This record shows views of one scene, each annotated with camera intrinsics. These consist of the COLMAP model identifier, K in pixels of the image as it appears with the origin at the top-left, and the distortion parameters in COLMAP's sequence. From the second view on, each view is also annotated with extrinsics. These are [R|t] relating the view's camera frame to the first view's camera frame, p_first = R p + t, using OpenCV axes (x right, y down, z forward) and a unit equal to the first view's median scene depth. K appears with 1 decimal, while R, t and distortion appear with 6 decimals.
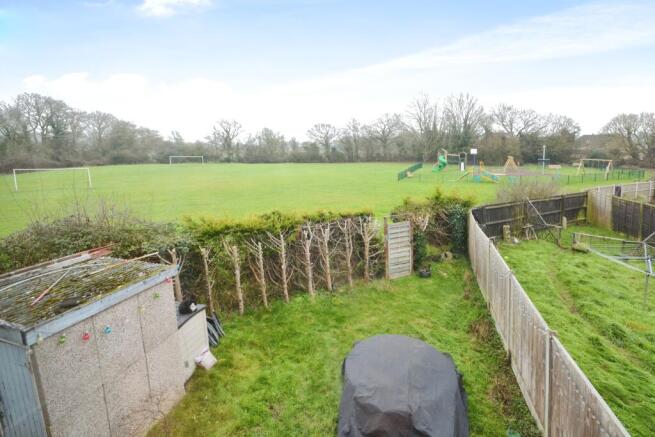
lens RADIAL K [[292.7, 0, 324.8], [0, 292.7, 218.2], [0, 0, 1]] dist [-0.005182, -0.000568]
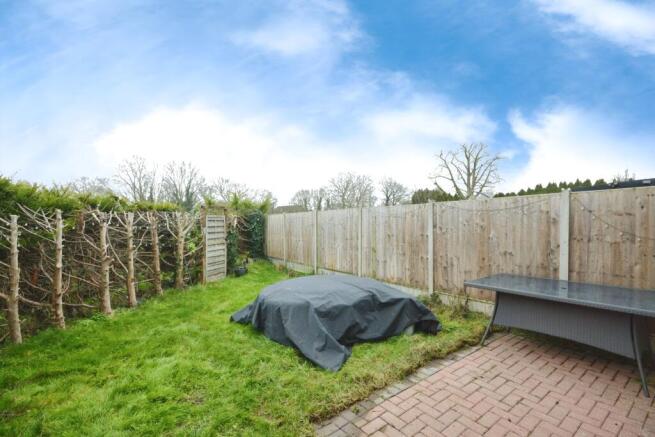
lens RADIAL K [[292.7, 0, 324.9], [0, 292.7, 220.6], [0, 0, 1]] dist [-0.005182, -0.000568]
pose [[0.636352, 0.024728, 0.771002, -0.223263], [0.146412, 0.977446, -0.152191, 0.210425], [-0.757377, 0.209731, 0.618380, 0.171794]]
